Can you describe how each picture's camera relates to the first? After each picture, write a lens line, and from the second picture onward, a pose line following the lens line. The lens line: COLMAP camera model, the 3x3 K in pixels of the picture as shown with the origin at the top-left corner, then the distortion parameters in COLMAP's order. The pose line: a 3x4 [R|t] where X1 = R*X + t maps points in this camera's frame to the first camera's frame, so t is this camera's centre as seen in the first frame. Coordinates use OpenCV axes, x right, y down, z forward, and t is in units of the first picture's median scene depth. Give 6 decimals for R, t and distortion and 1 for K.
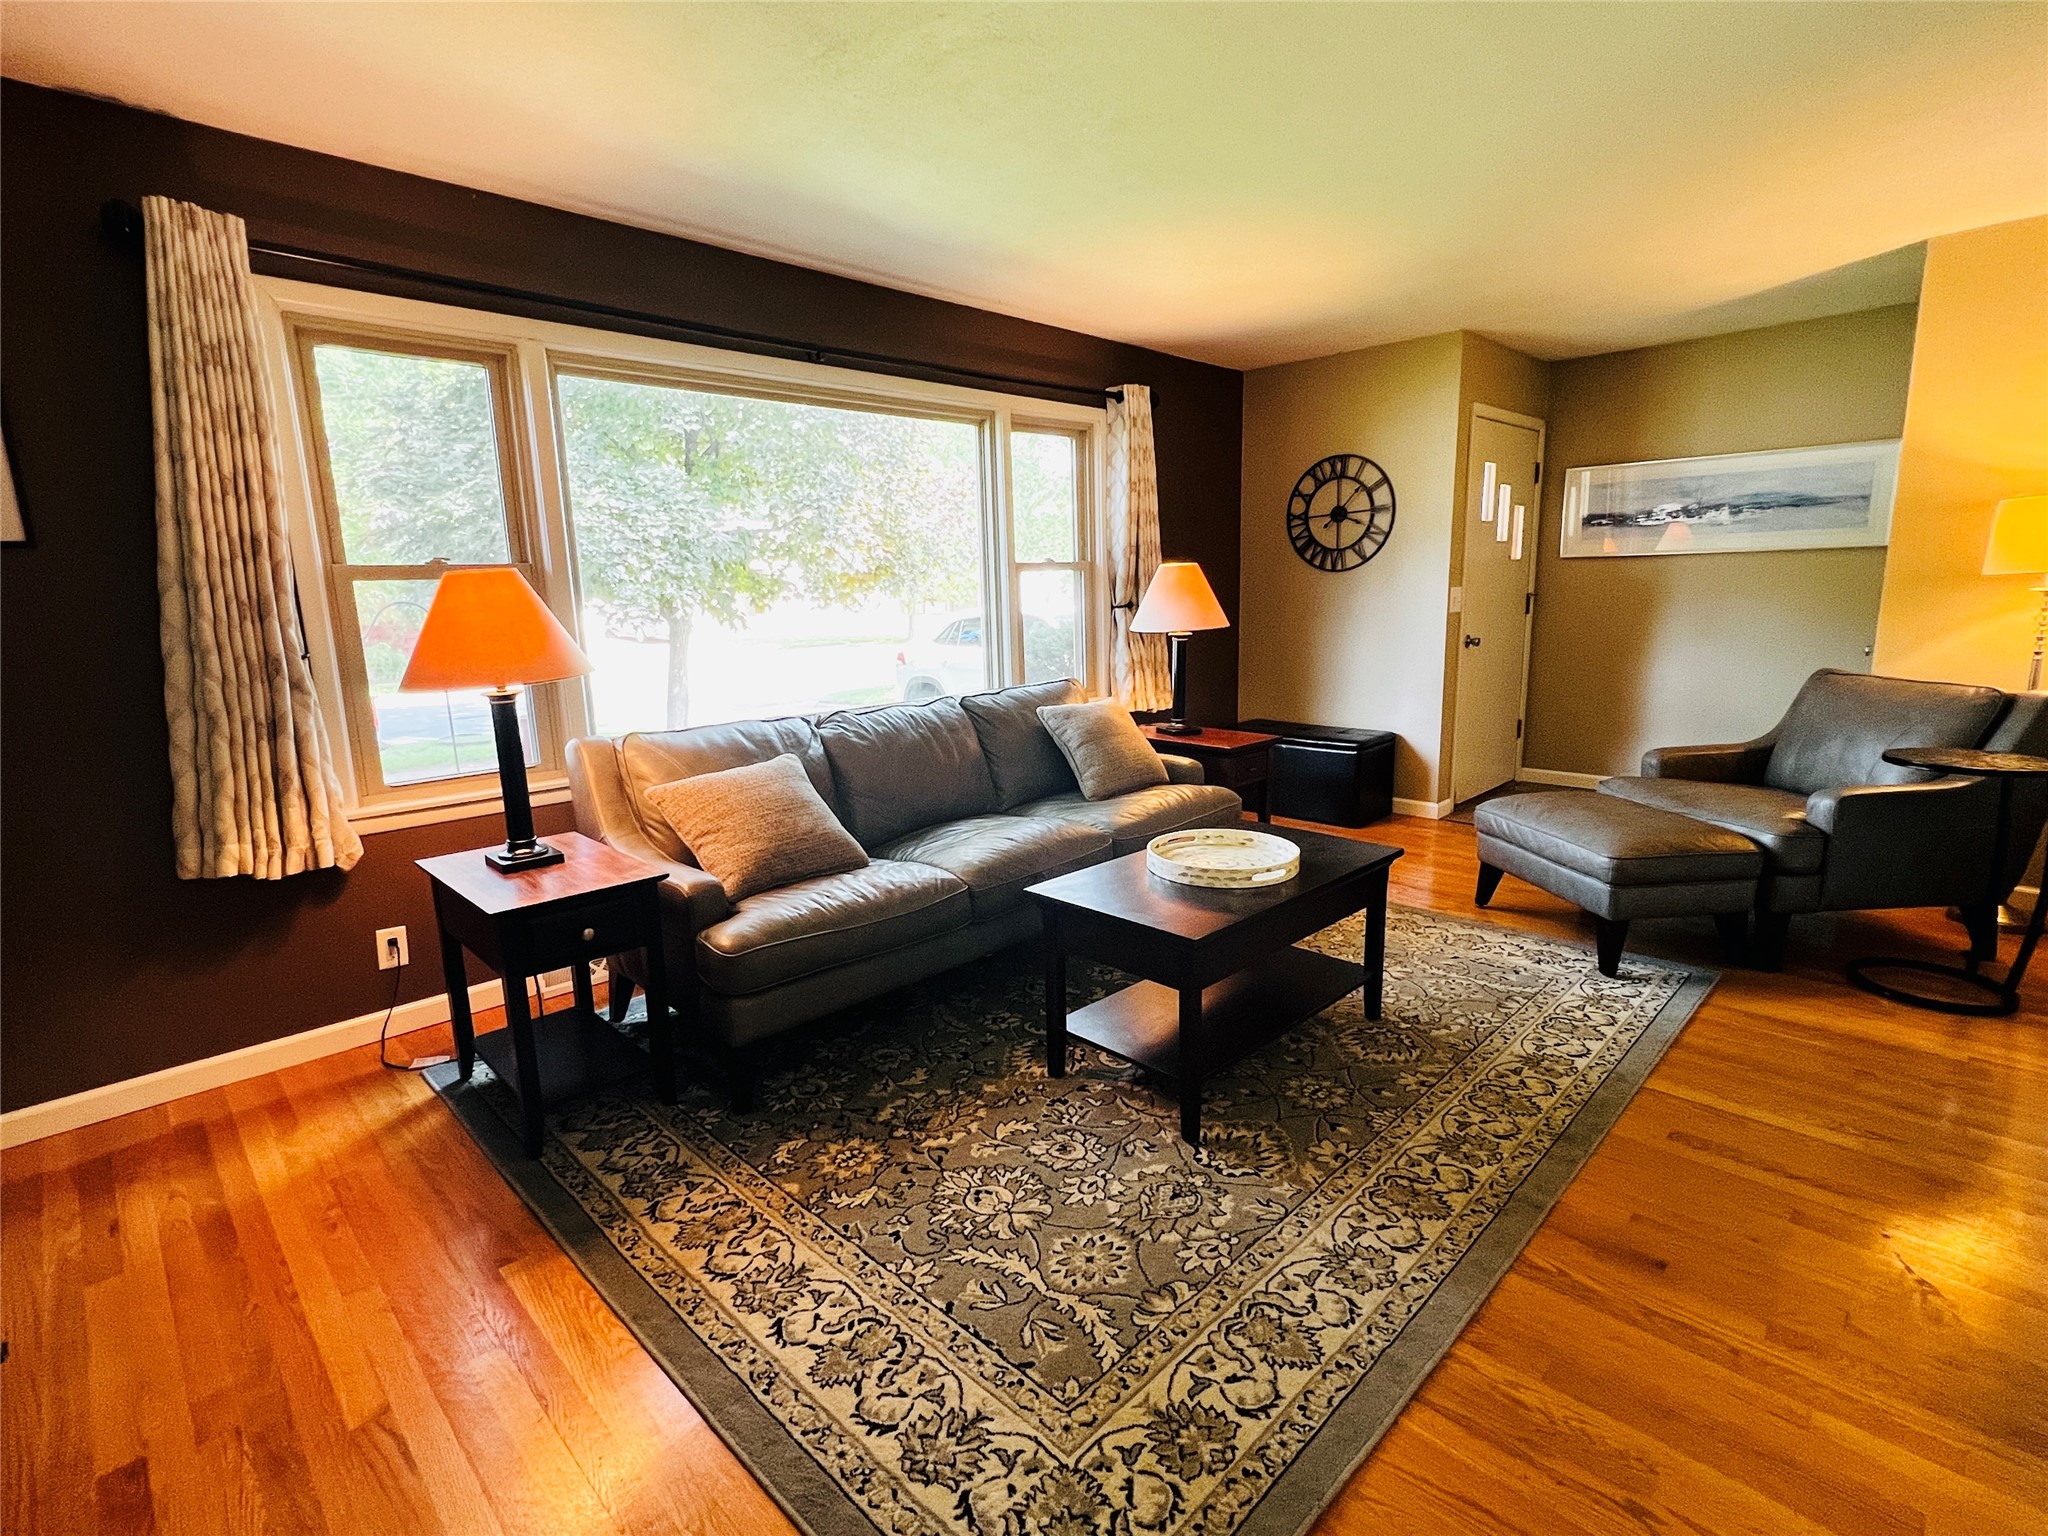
lens RADIAL K [[975.9, 0, 1026.5], [0, 975.9, 766.5], [0, 0, 1]] dist [-0.002081, -0.000978]
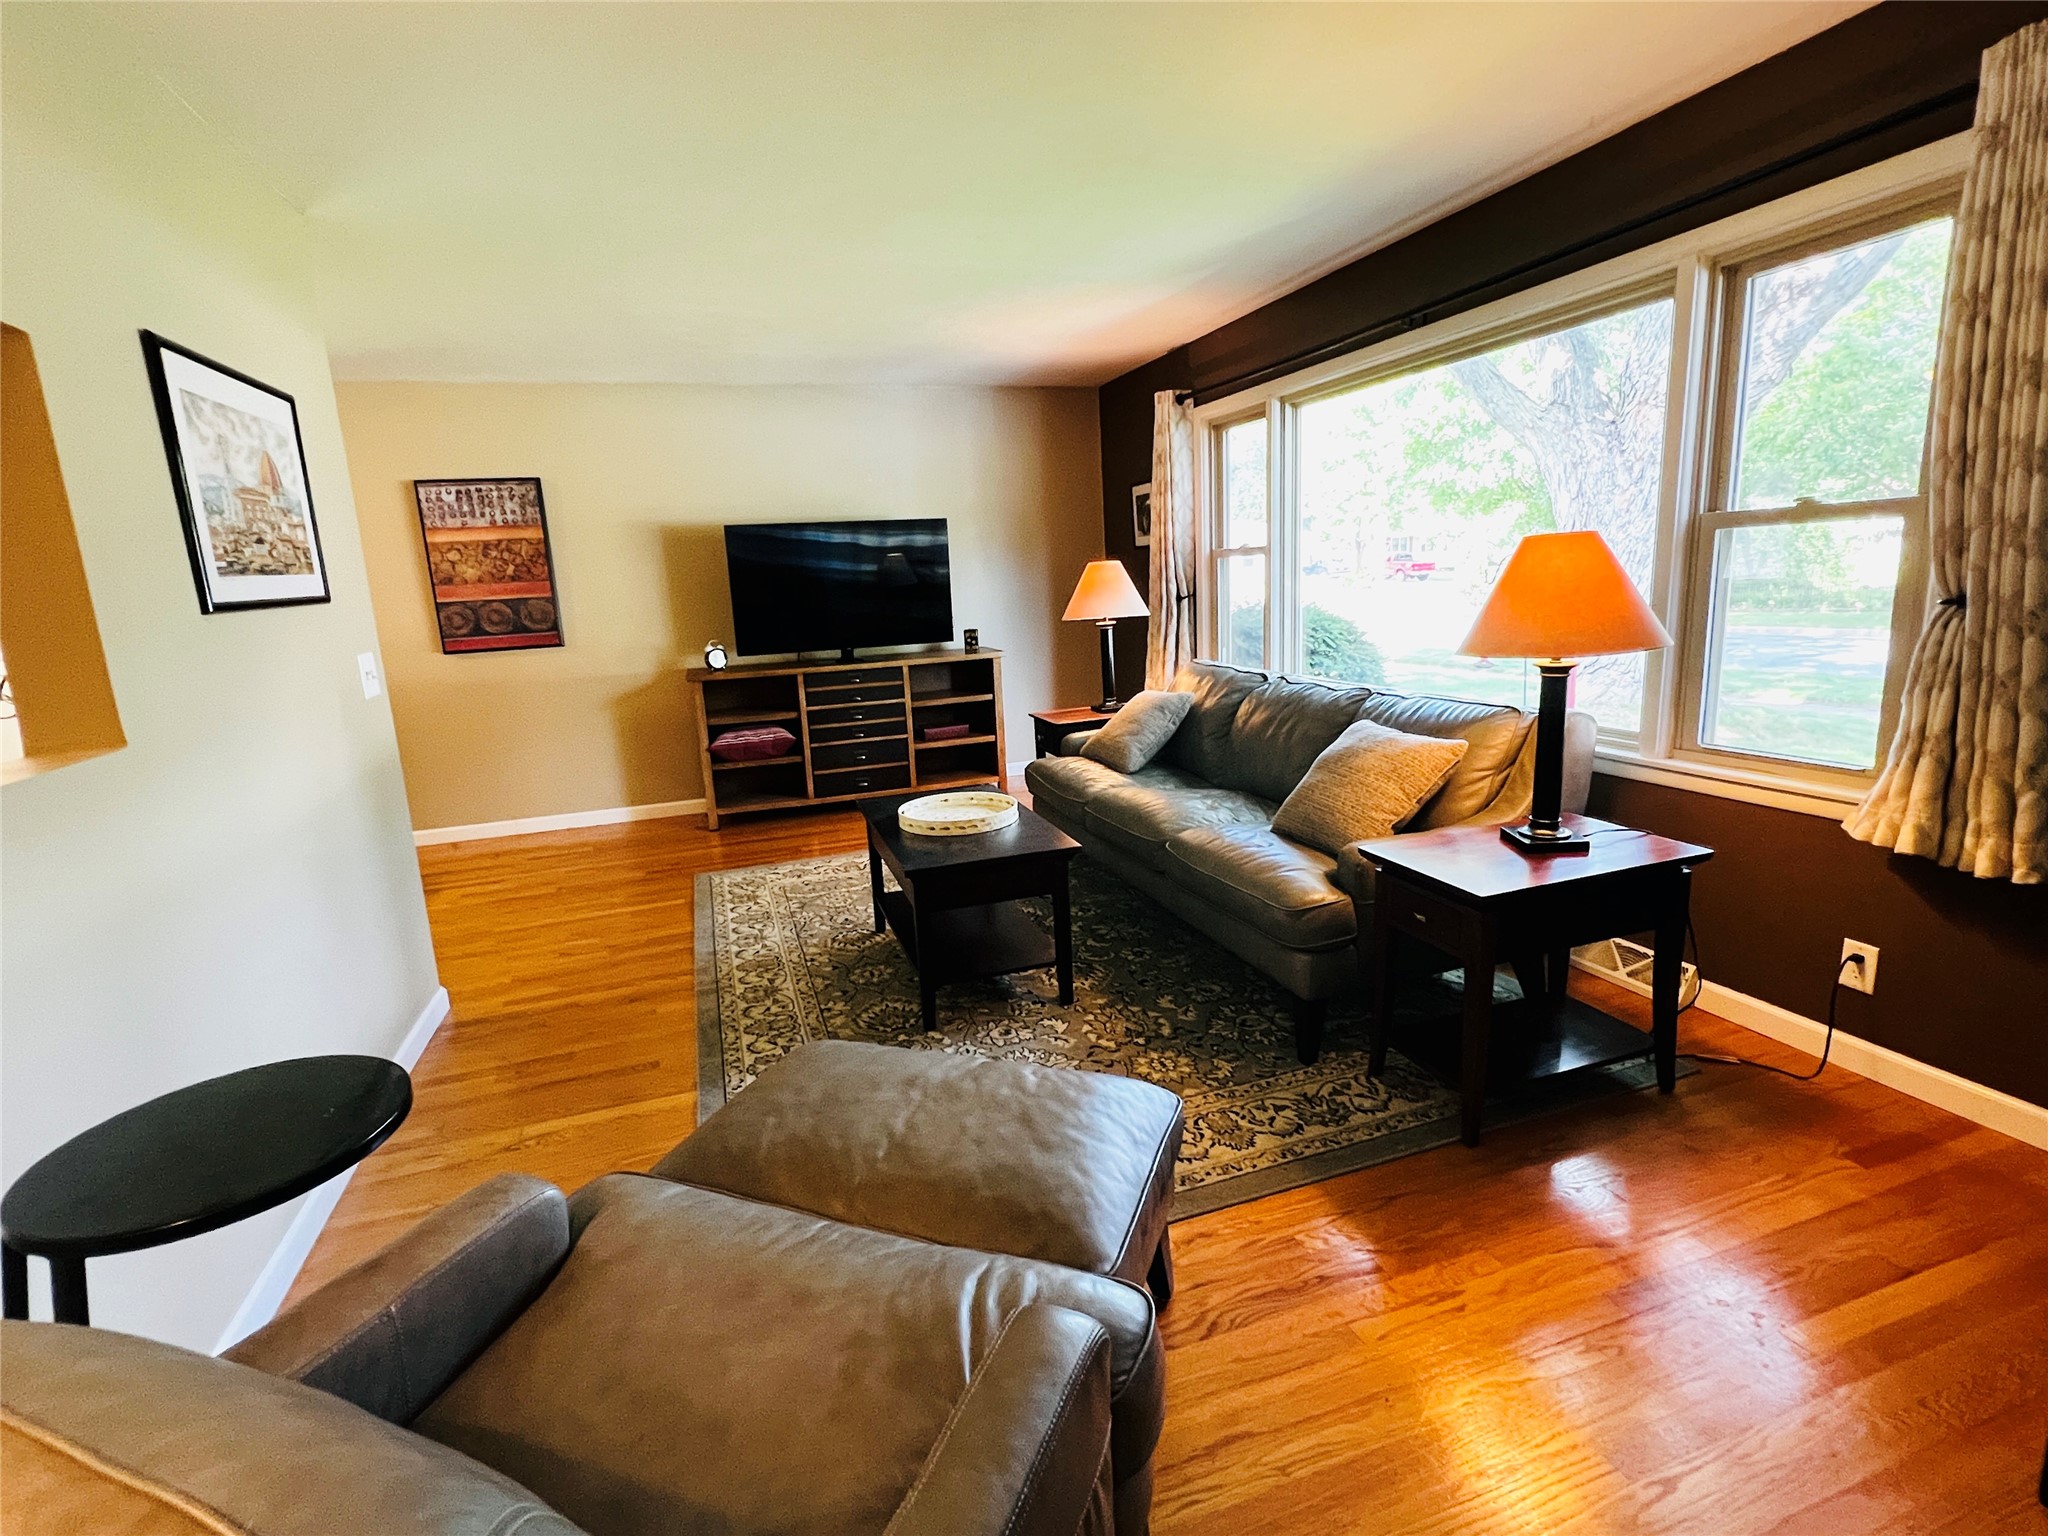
lens RADIAL K [[975.9, 0, 1024.8], [0, 975.9, 757.4], [0, 0, 1]] dist [-0.002081, -0.000978]
pose [[-0.438560, 0.222308, -0.870772, 1.640590], [-0.092522, 0.952605, 0.289798, -0.460594], [0.893927, 0.207660, -0.397206, 2.066694]]
